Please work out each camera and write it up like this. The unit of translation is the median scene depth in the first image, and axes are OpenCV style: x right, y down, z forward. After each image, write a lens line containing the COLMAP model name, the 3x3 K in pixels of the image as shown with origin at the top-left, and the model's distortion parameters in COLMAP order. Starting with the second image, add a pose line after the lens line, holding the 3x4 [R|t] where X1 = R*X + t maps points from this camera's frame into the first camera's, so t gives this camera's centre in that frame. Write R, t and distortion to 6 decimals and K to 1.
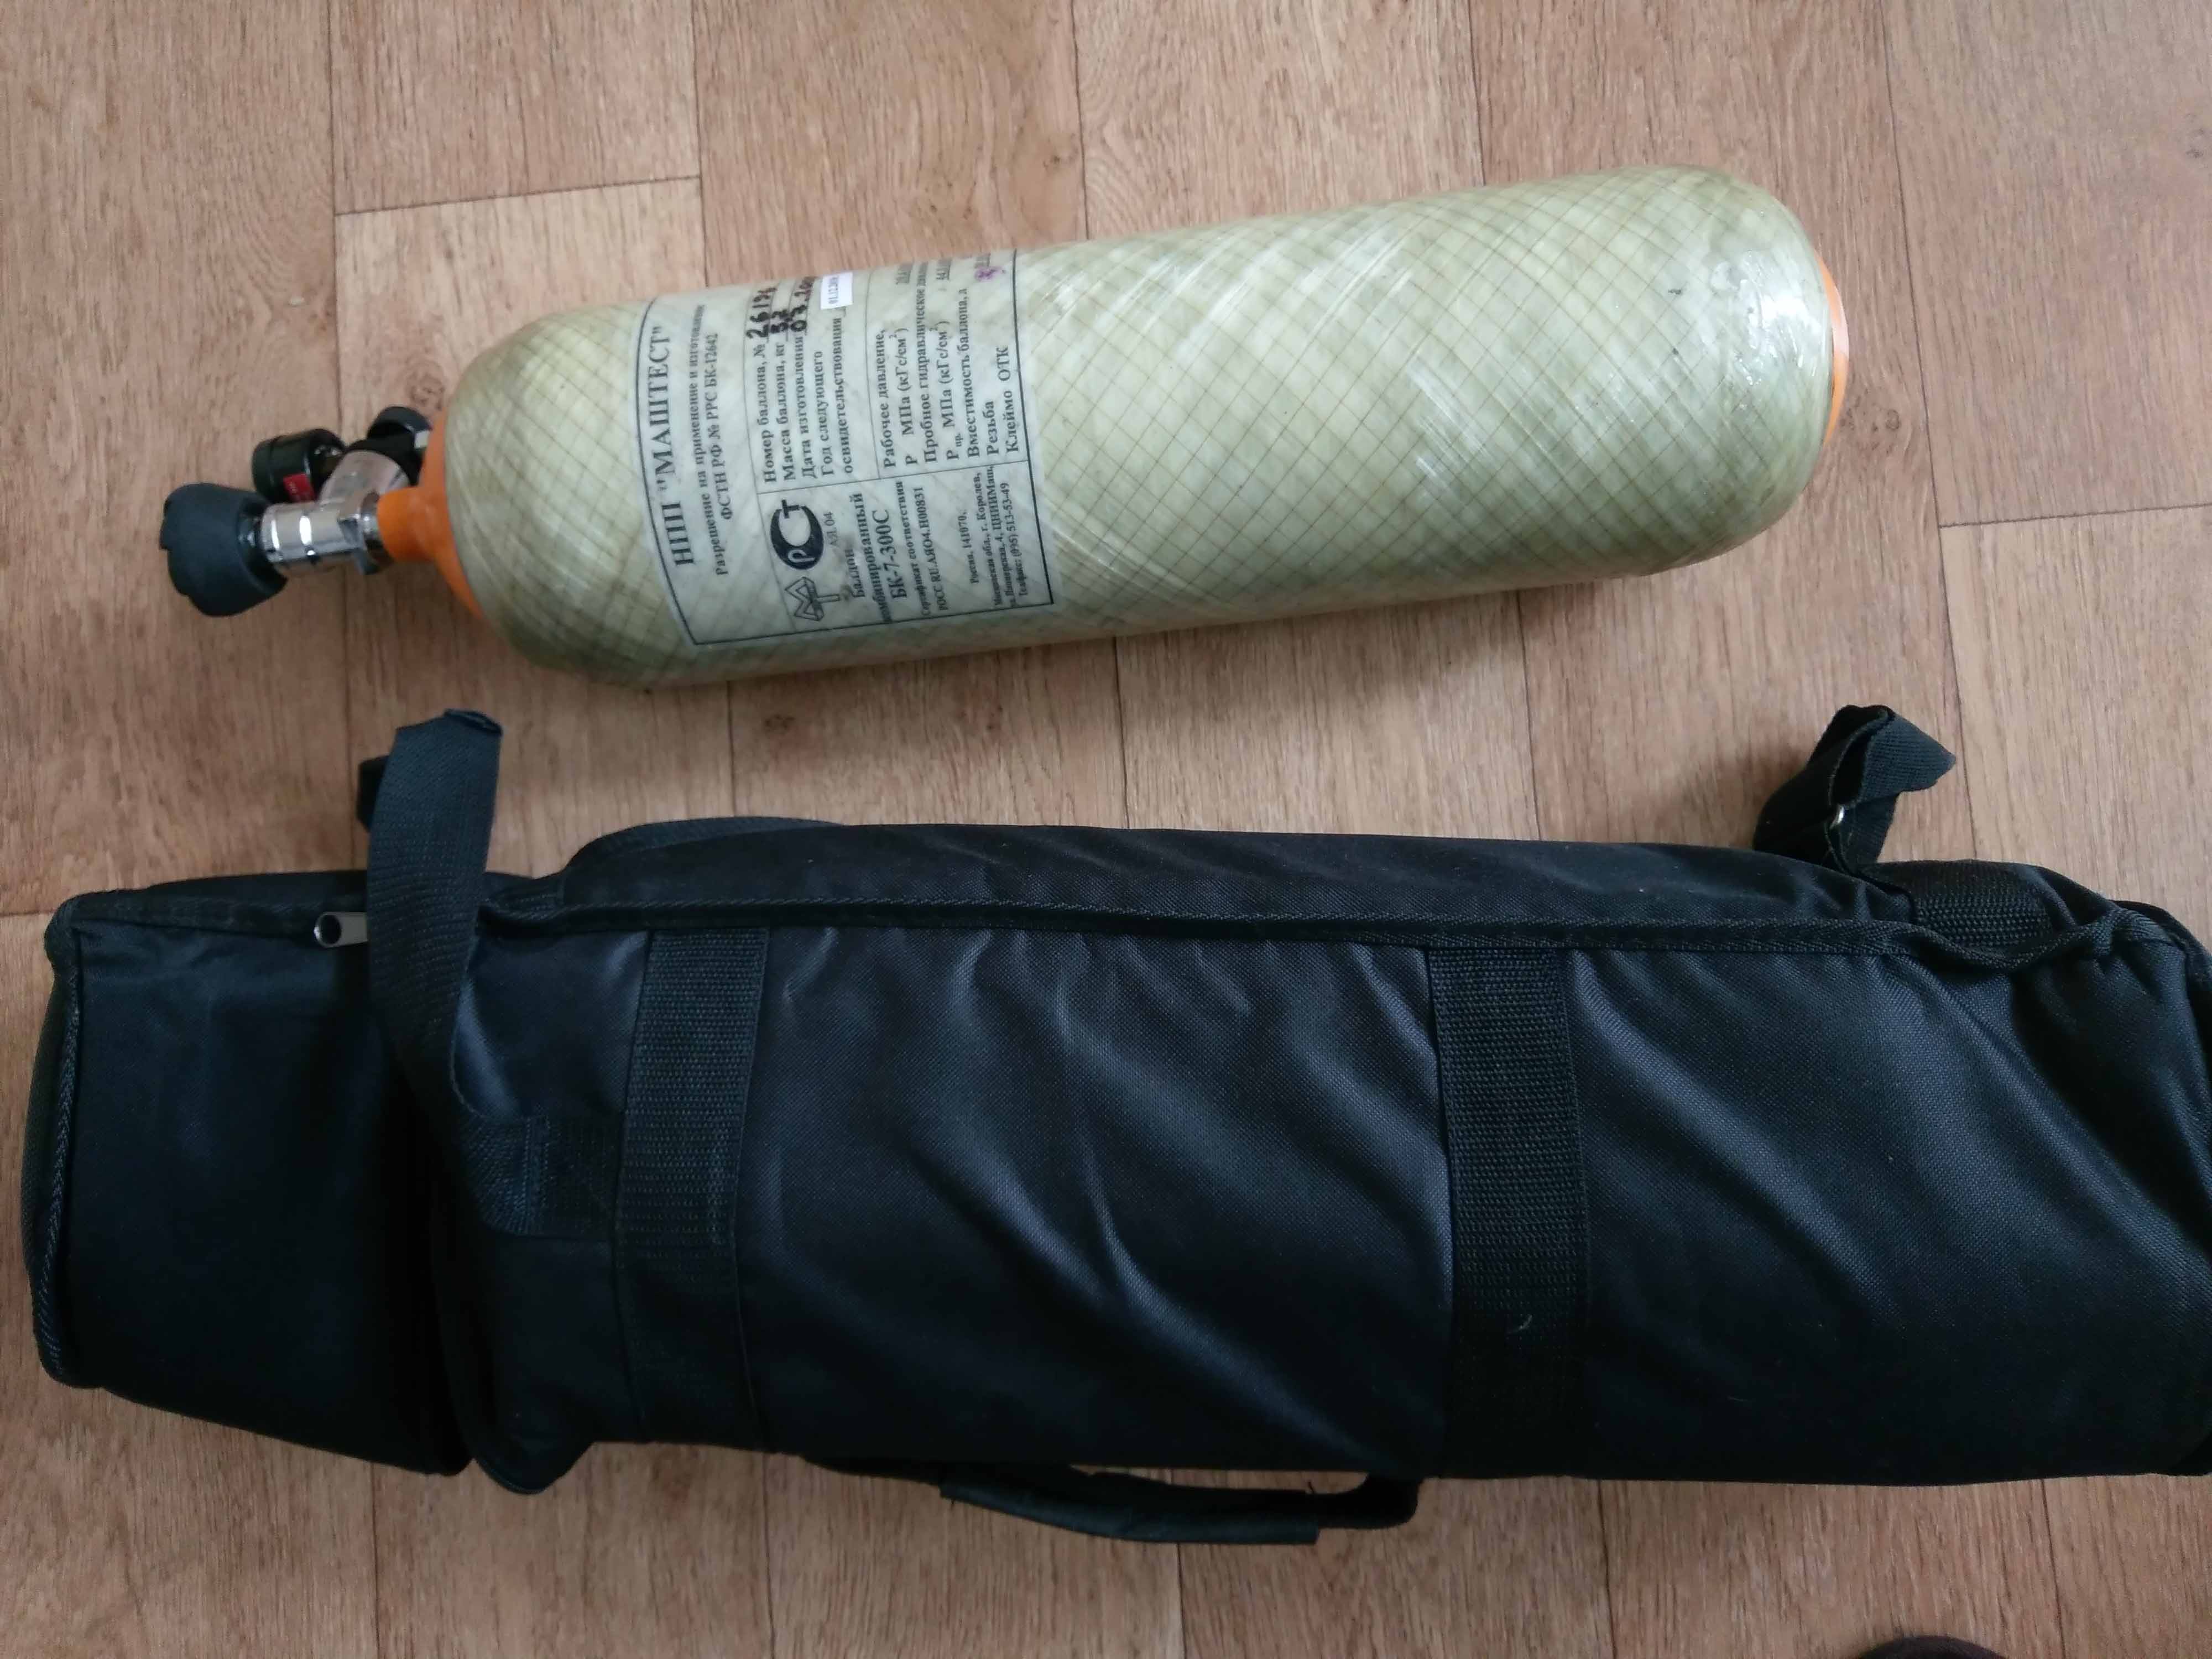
lens RADIAL K [[1721.0, 0, 1087.5], [0, 1721.0, 835.9], [0, 0, 1]] dist [0.078643, -0.177269]
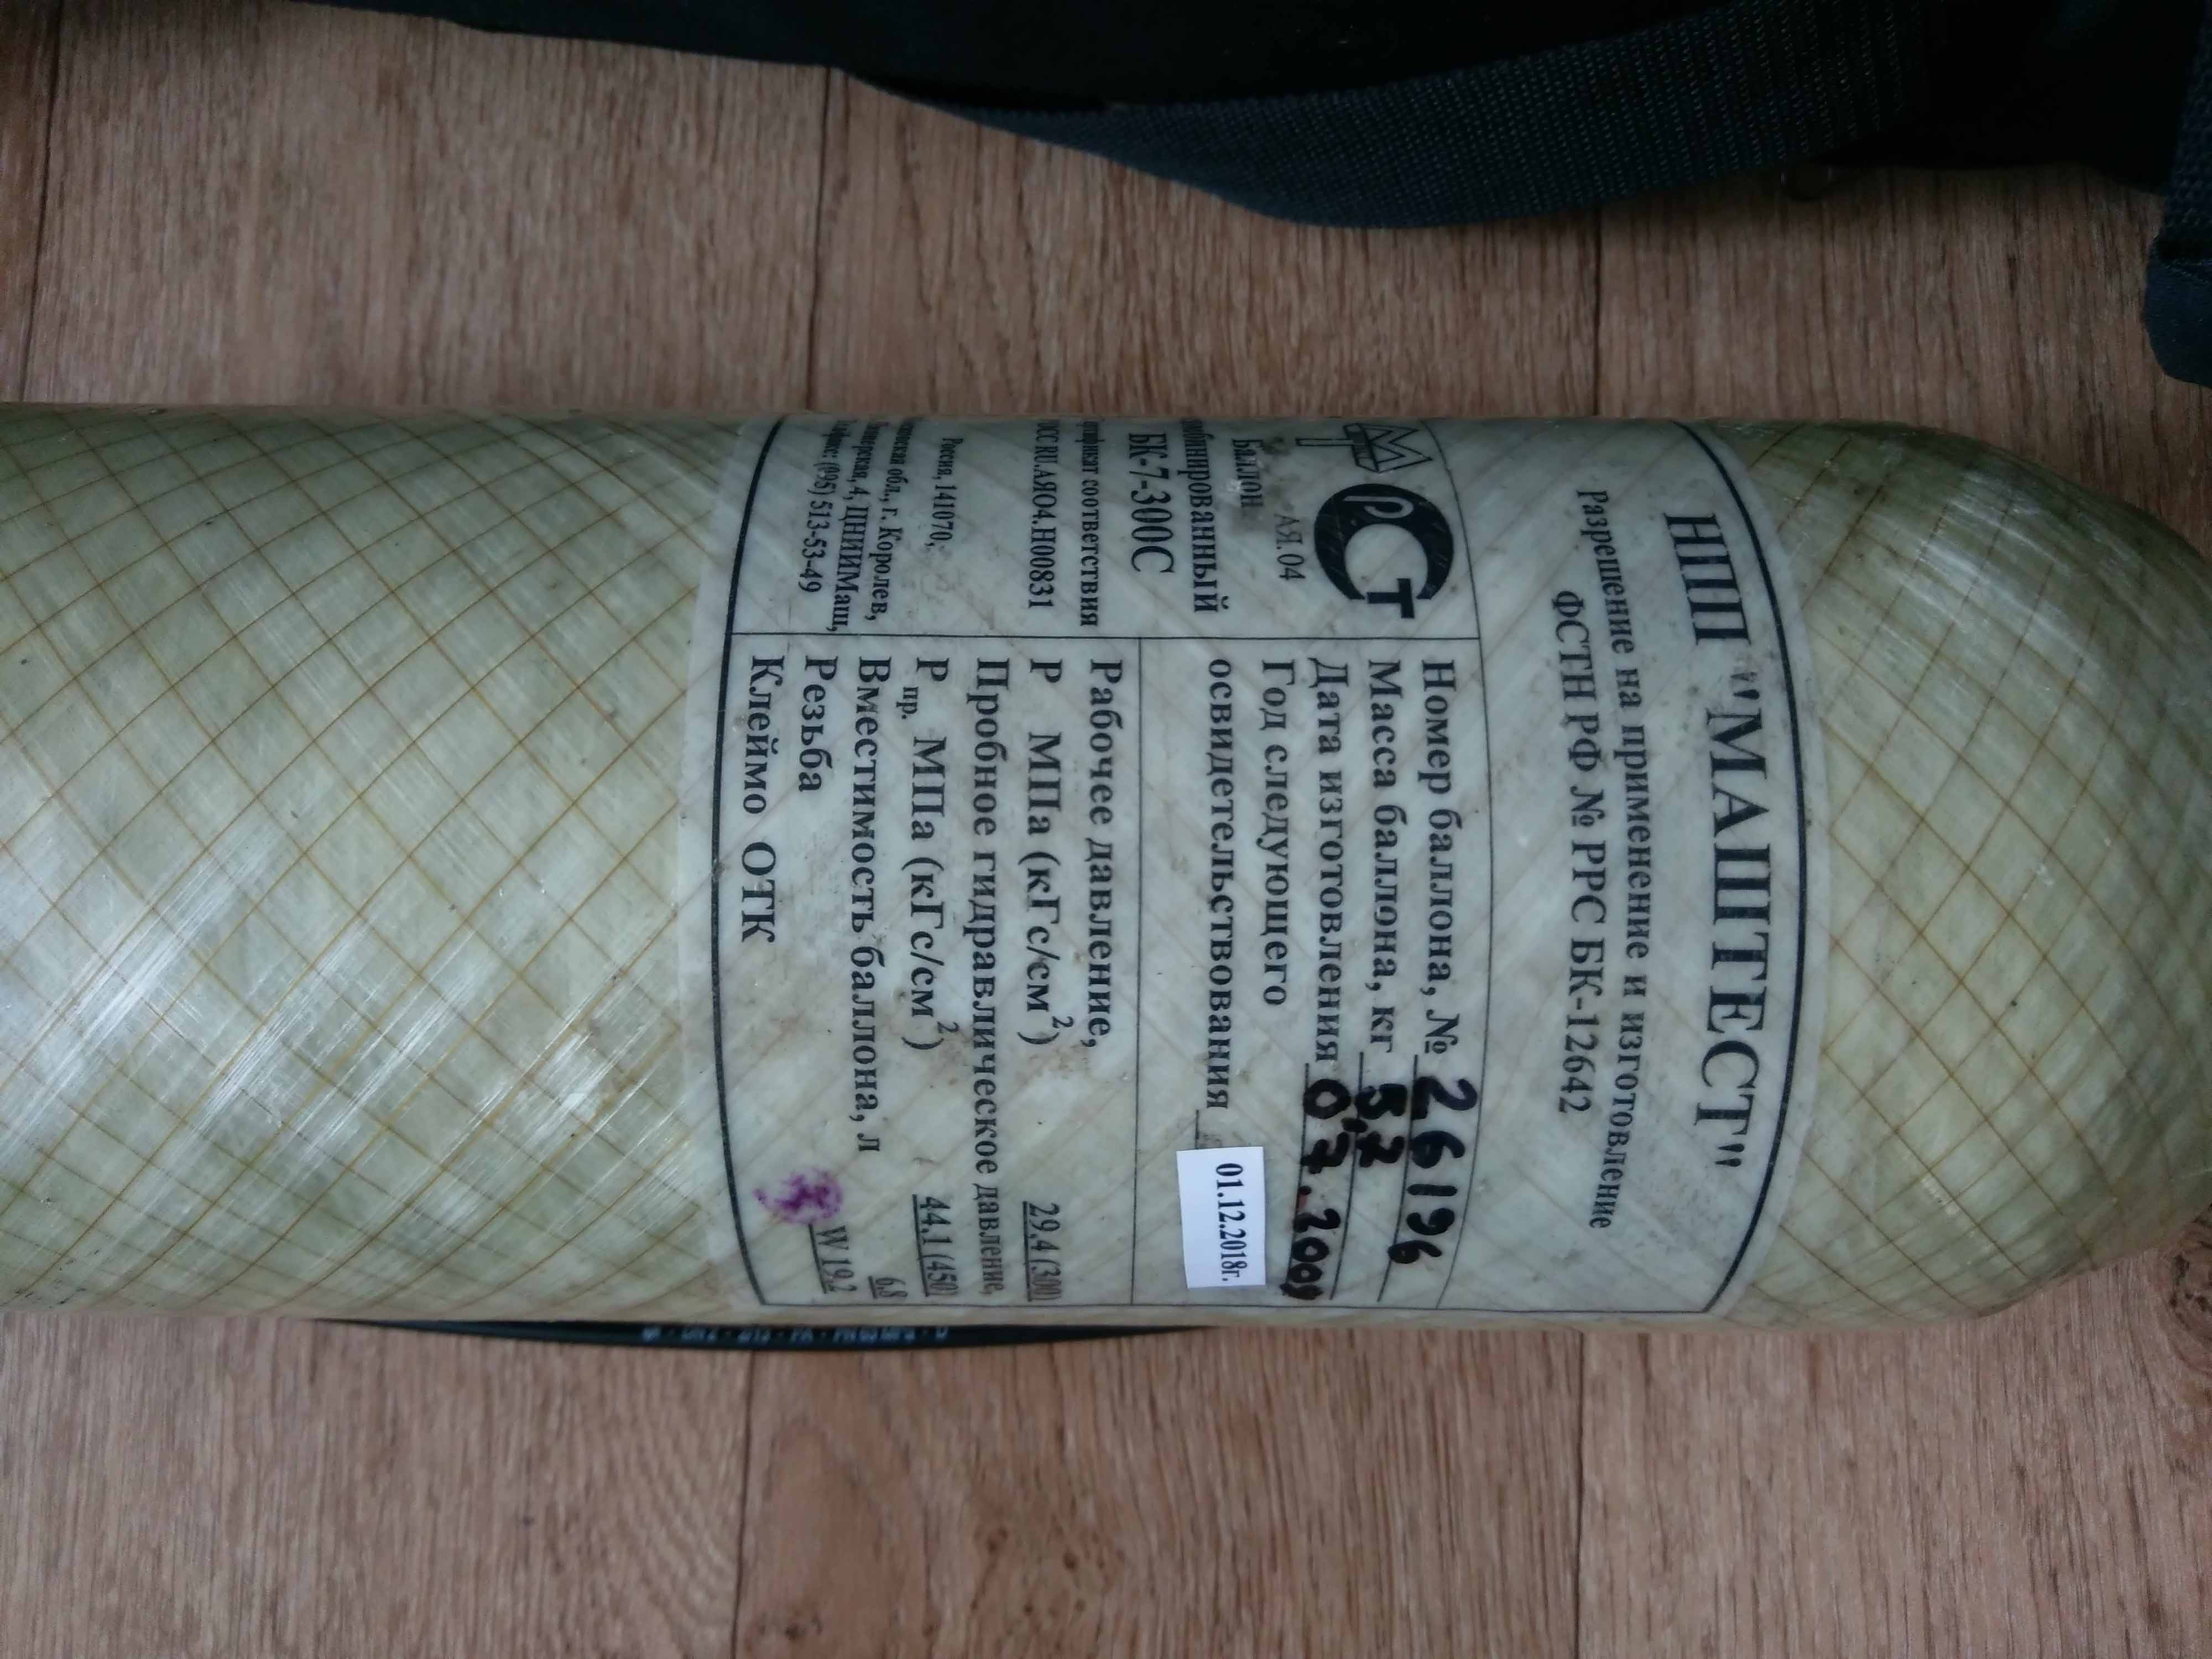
lens RADIAL K [[1721.0, 0, 1087.5], [0, 1721.0, 835.9], [0, 0, 1]] dist [0.078643, -0.177269]
pose [[-0.990698, -0.098321, 0.094079, -0.147373], [0.112567, -0.980580, 0.160597, -0.307323], [0.076462, 0.169693, 0.982526, 0.640725]]
